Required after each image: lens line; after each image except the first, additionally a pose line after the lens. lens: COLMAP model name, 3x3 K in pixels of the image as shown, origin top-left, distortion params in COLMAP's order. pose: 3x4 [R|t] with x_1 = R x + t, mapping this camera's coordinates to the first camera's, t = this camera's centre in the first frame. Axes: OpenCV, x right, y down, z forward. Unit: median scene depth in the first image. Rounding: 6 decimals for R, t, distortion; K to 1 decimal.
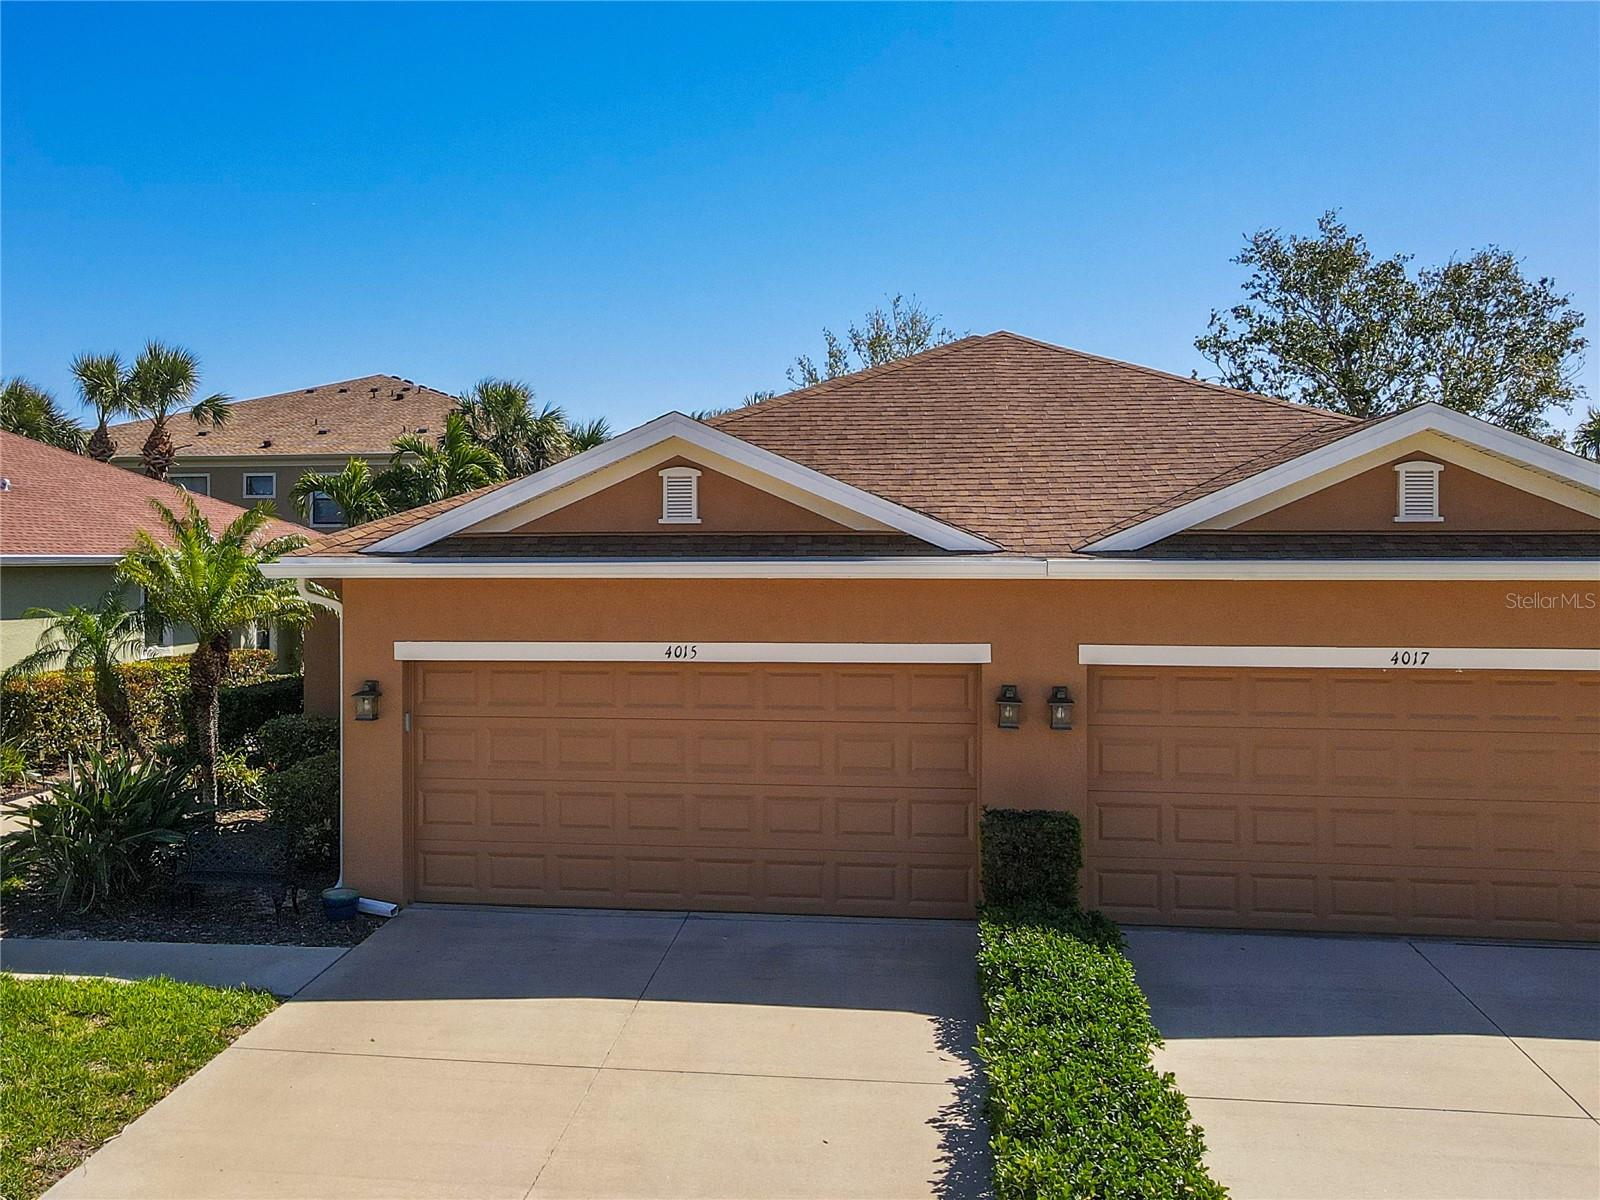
lens RADIAL K [[1163.4, 0, 800.0], [0, 1163.4, 600.0], [0, 0, 1]] dist [-0.032644, 0.001727]
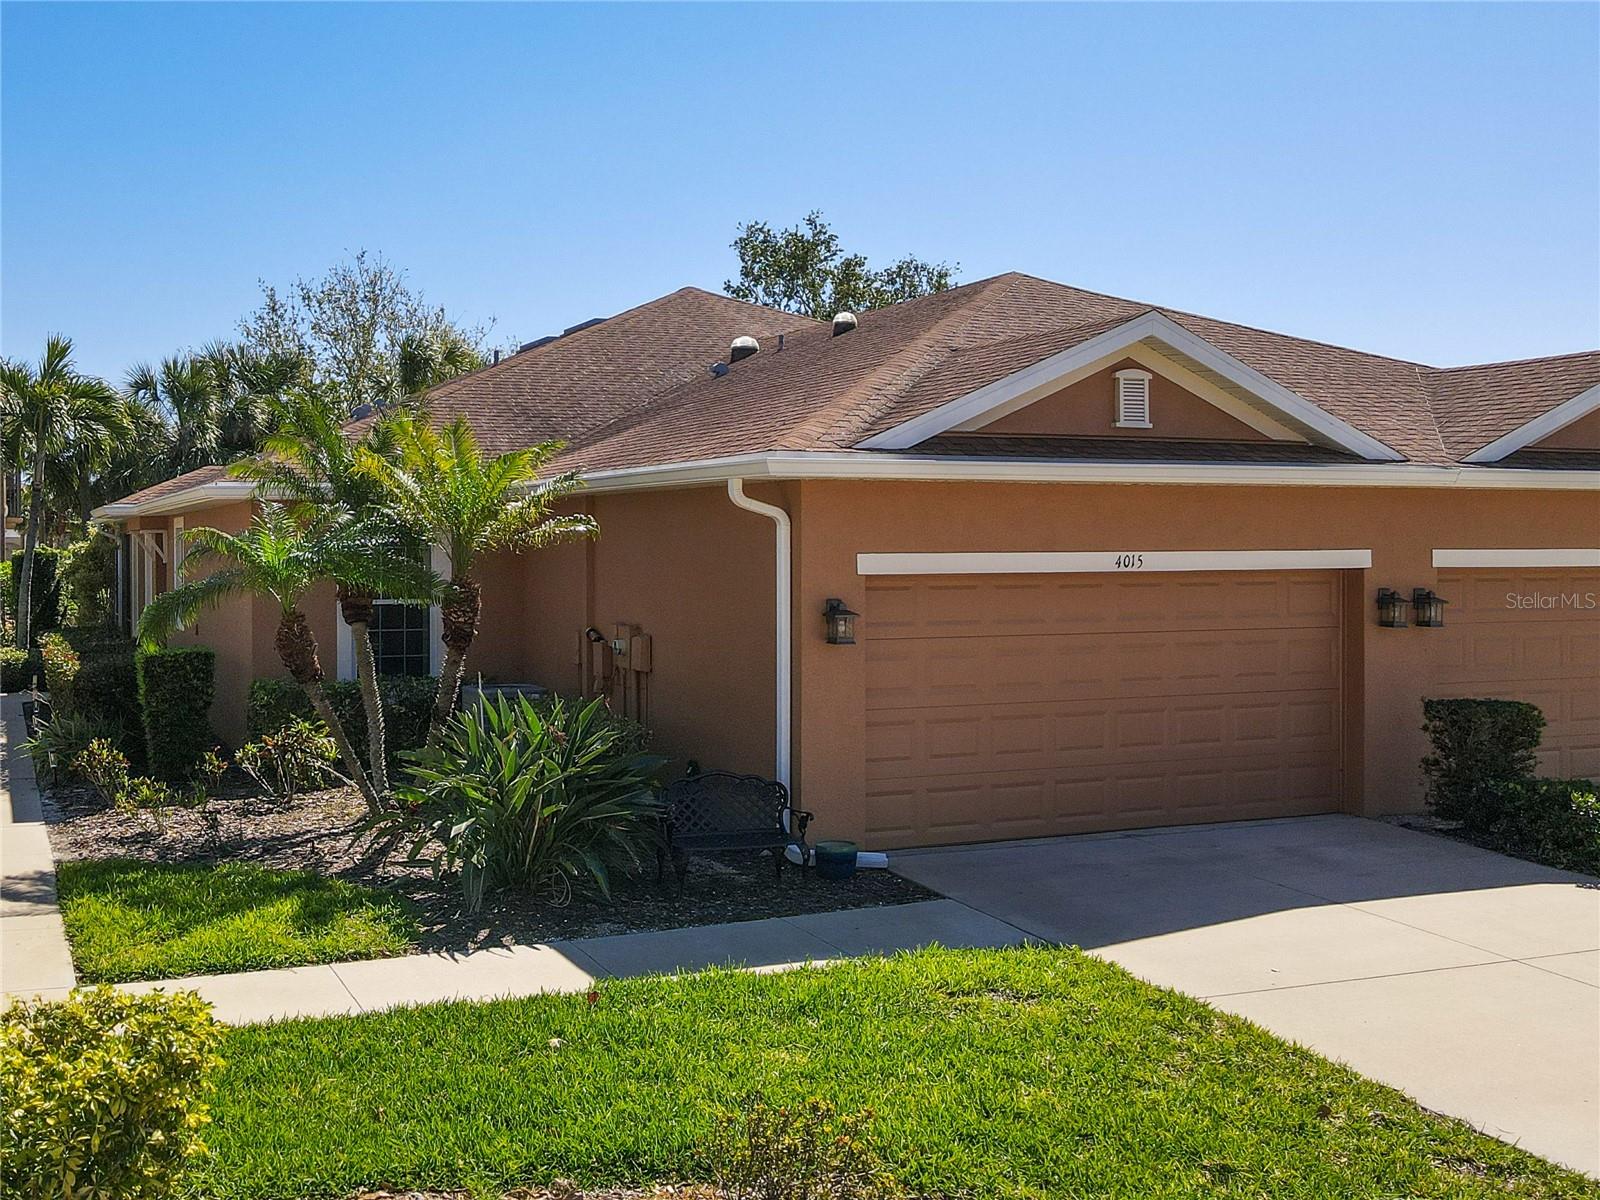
lens RADIAL K [[1337.4, 0, 800.1], [0, 1337.4, 534.3], [0, 0, 1]] dist [0.010007, 0.005667]
pose [[0.921477, -0.007765, 0.388354, -0.780368], [-0.001010, 0.999749, 0.022388, -0.002295], [-0.388430, -0.021023, 0.921238, 0.088702]]
